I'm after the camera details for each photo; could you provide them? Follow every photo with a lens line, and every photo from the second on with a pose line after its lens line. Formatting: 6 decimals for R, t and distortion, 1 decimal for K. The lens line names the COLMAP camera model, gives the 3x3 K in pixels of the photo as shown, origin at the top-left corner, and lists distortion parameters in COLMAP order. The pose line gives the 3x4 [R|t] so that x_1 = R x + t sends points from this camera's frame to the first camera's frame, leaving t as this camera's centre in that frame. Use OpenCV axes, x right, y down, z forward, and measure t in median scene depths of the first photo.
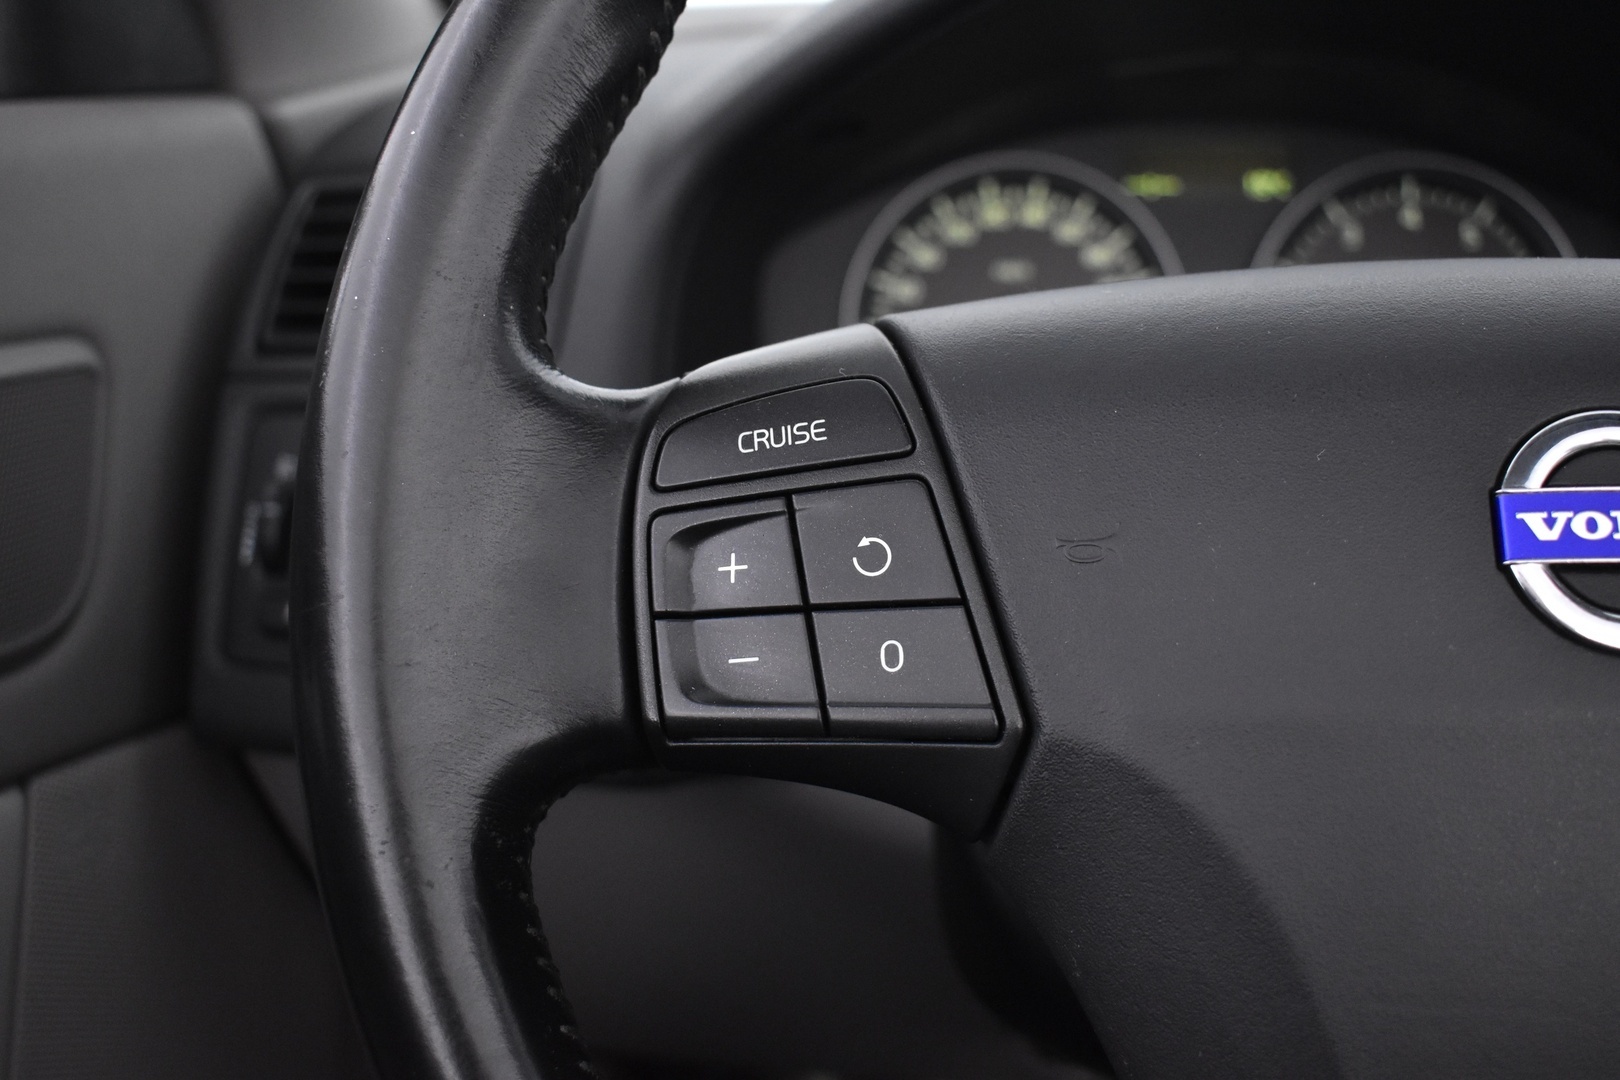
lens RADIAL K [[1817.3, 0, 810.0], [0, 1817.3, 540.0], [0, 0, 1]] dist [-0.091025, -0.009347]
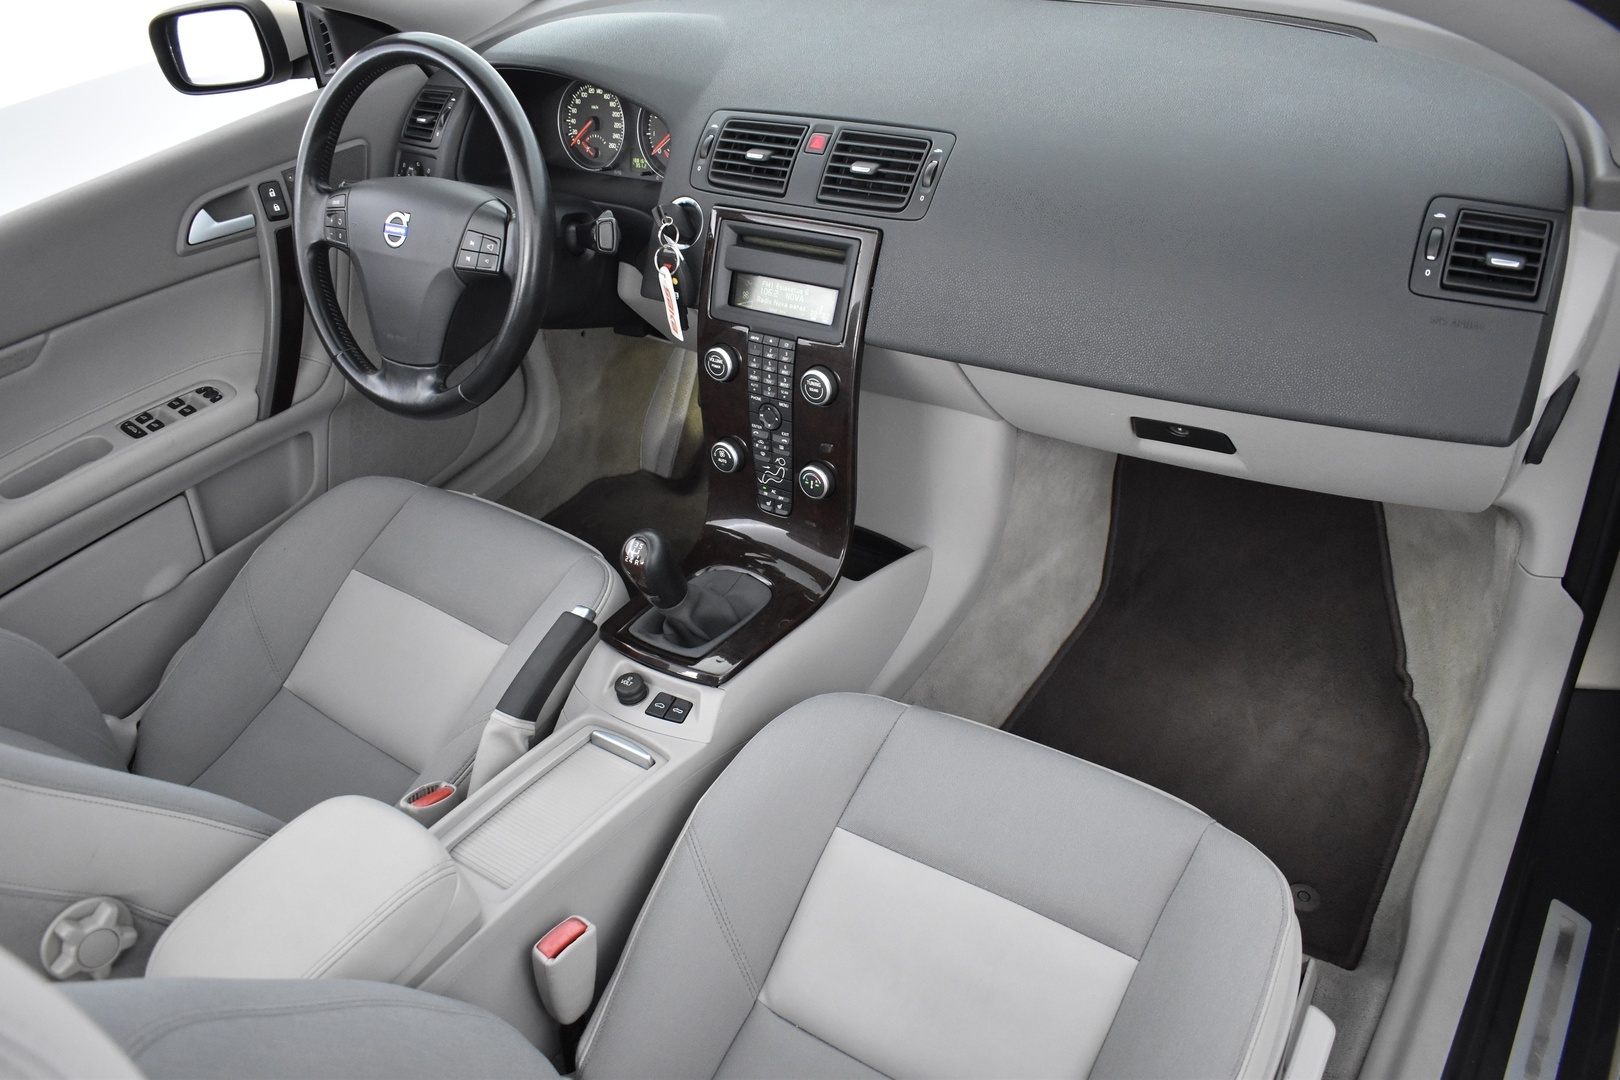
lens RADIAL K [[1244.7, 0, 810.0], [0, 1244.7, 540.0], [0, 0, 1]] dist [-0.086353, -0.002697]
pose [[0.854367, 0.230628, -0.465690, 4.134107], [-0.019040, 0.909418, 0.415447, -0.883635], [0.519320, -0.346078, 0.781368, -2.252607]]
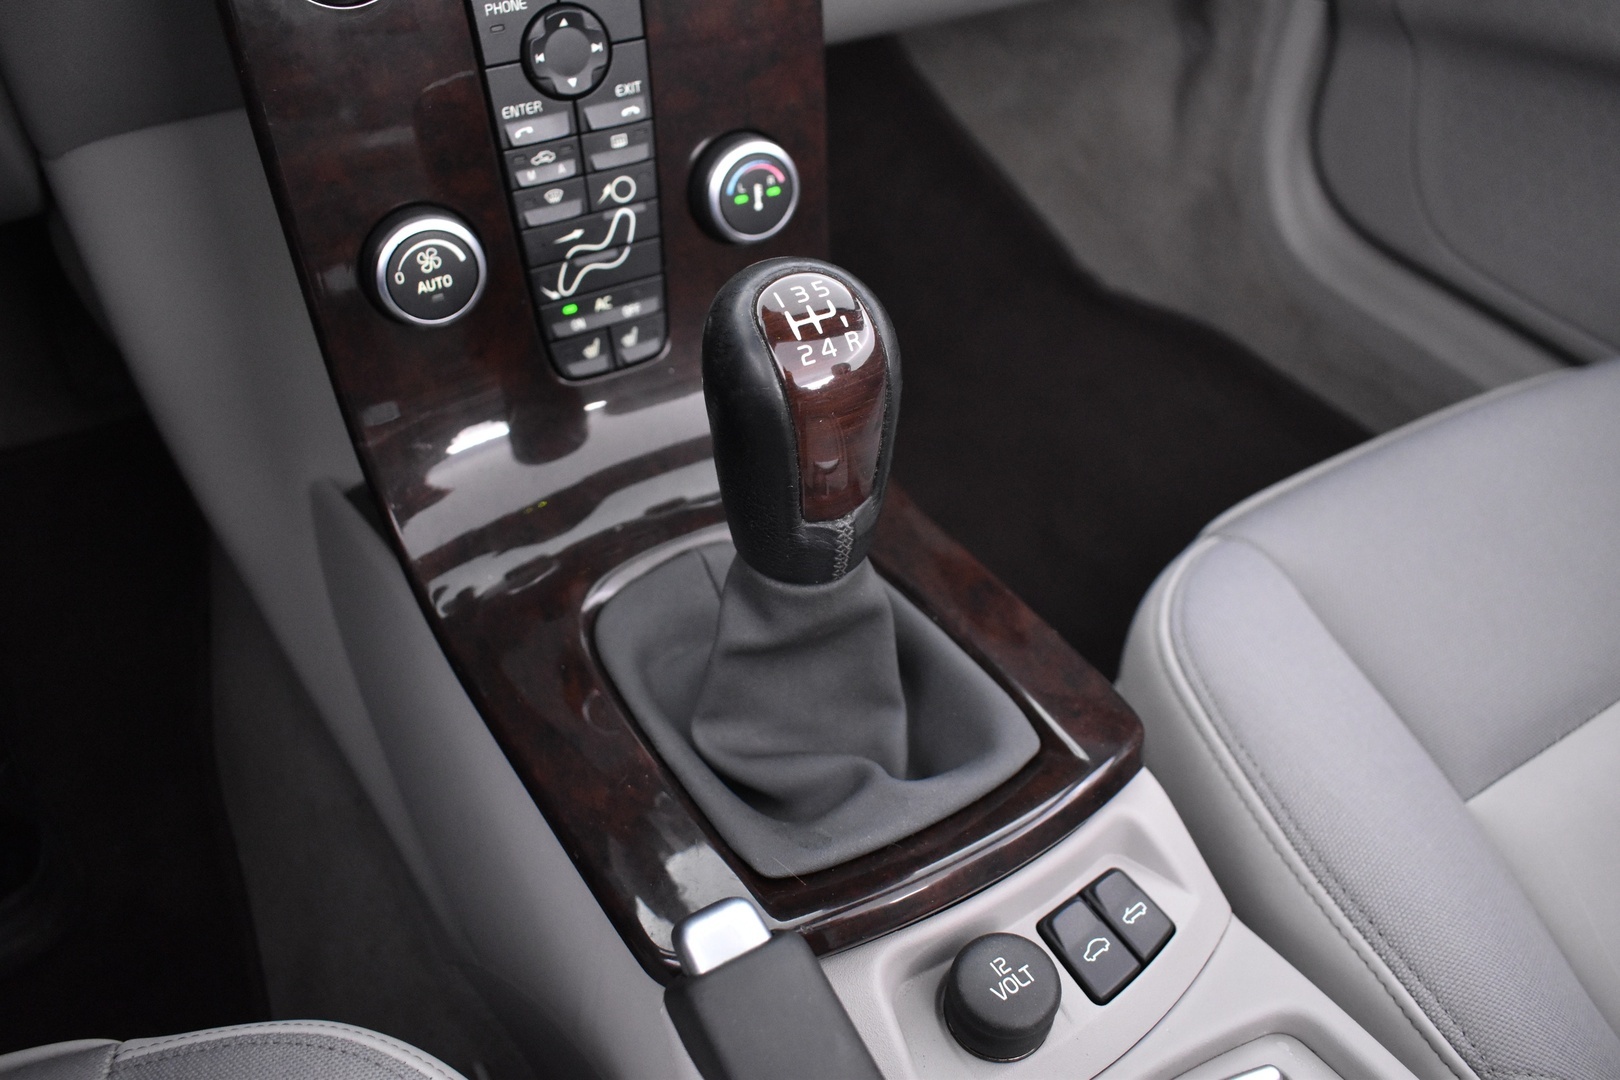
lens RADIAL K [[1280.7, 0, 810.0], [0, 1280.7, 540.0], [0, 0, 1]] dist [-0.092781, 0.013389]
pose [[0.832712, -0.346970, 0.431512, 1.180874], [0.114307, 0.870250, 0.479165, 0.442440], [-0.541779, -0.349682, 0.764329, -0.025319]]
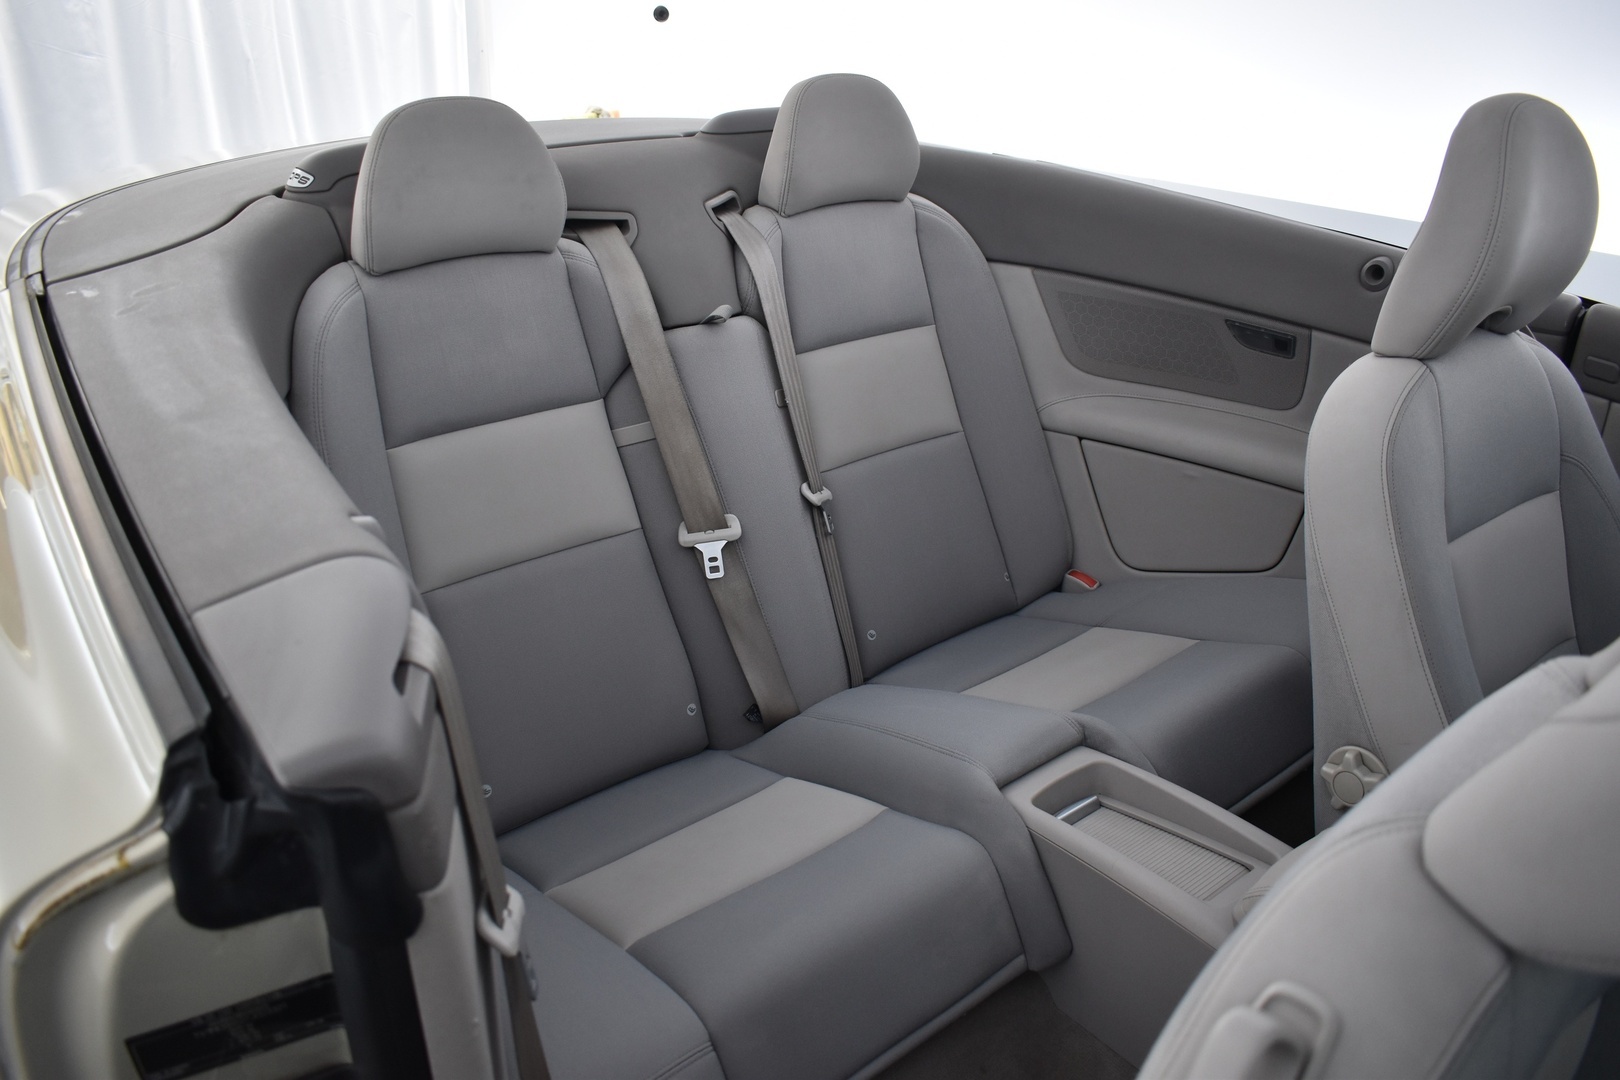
lens RADIAL K [[1280.7, 0, 810.0], [0, 1280.7, 540.0], [0, 0, 1]] dist [-0.092781, 0.013389]
pose [[-0.720780, 0.294263, -0.627603, 4.935351], [-0.195730, 0.782170, 0.591523, -1.287349], [0.664955, 0.549199, -0.506177, -0.637413]]
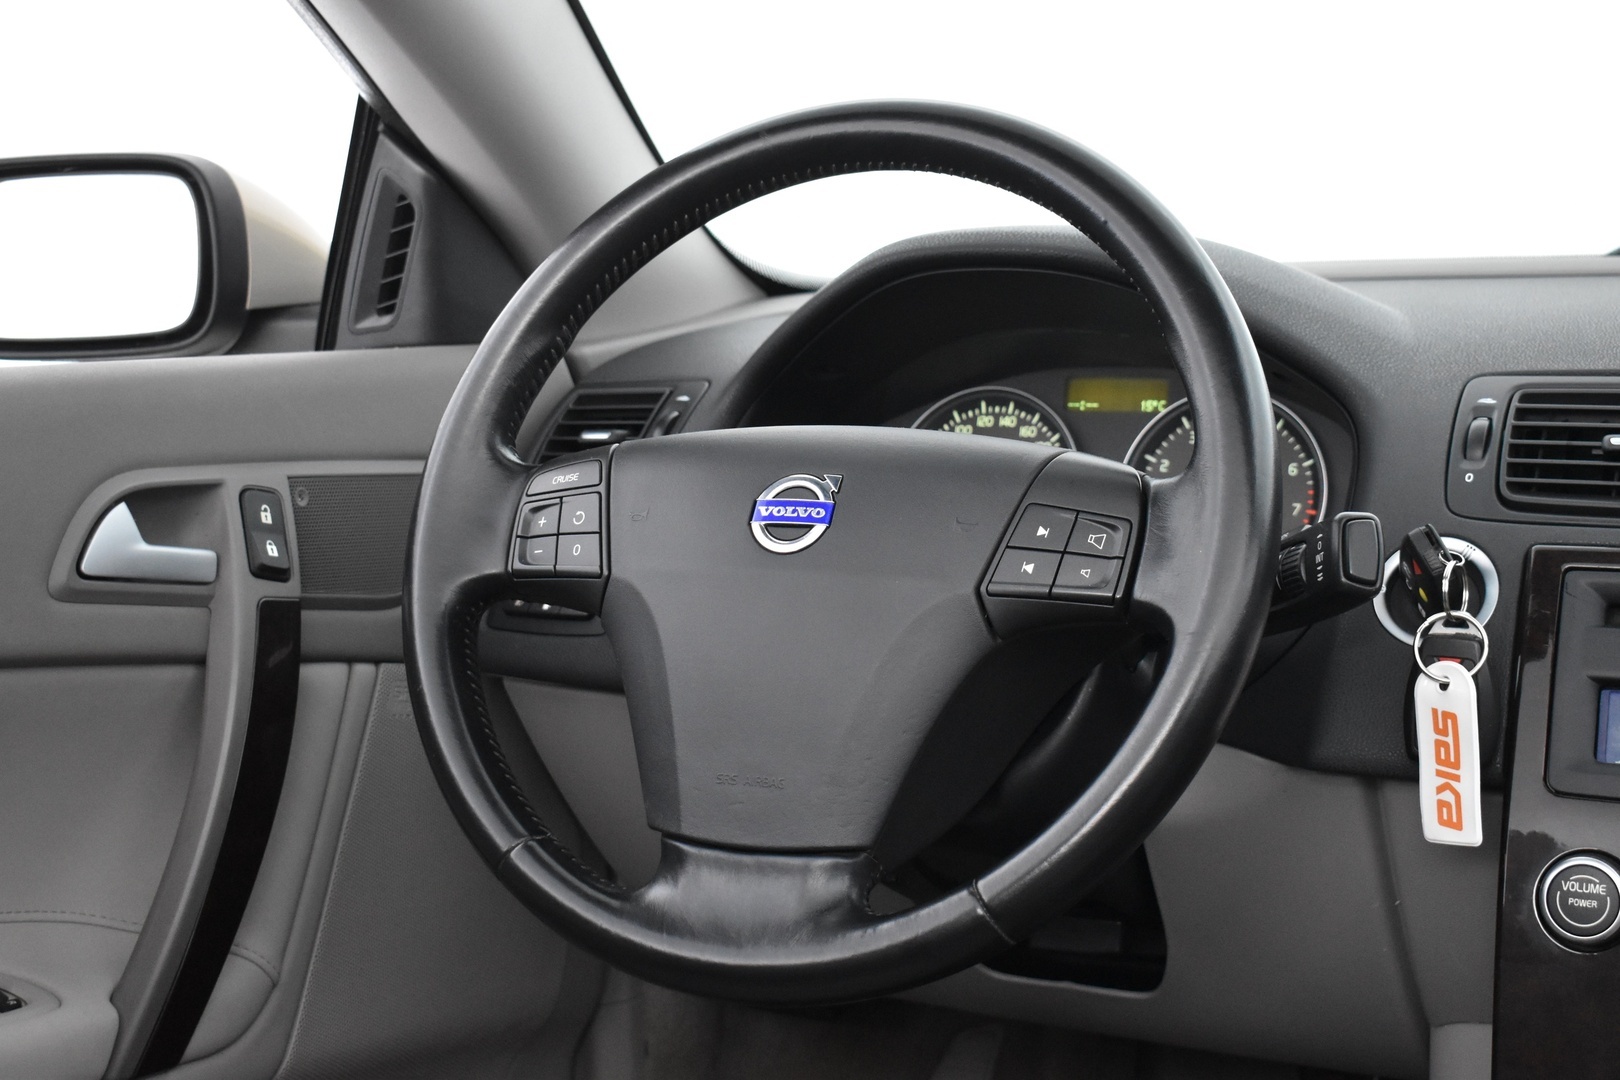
lens RADIAL K [[2468.9, 0, 810.0], [0, 2468.9, 540.0], [0, 0, 1]] dist [-0.060892, 0.019868]
pose [[0.920091, 0.046484, -0.388938, 1.873486], [-0.100637, 0.987656, -0.120032, 0.471511], [0.378557, 0.149582, 0.913411, -2.422604]]
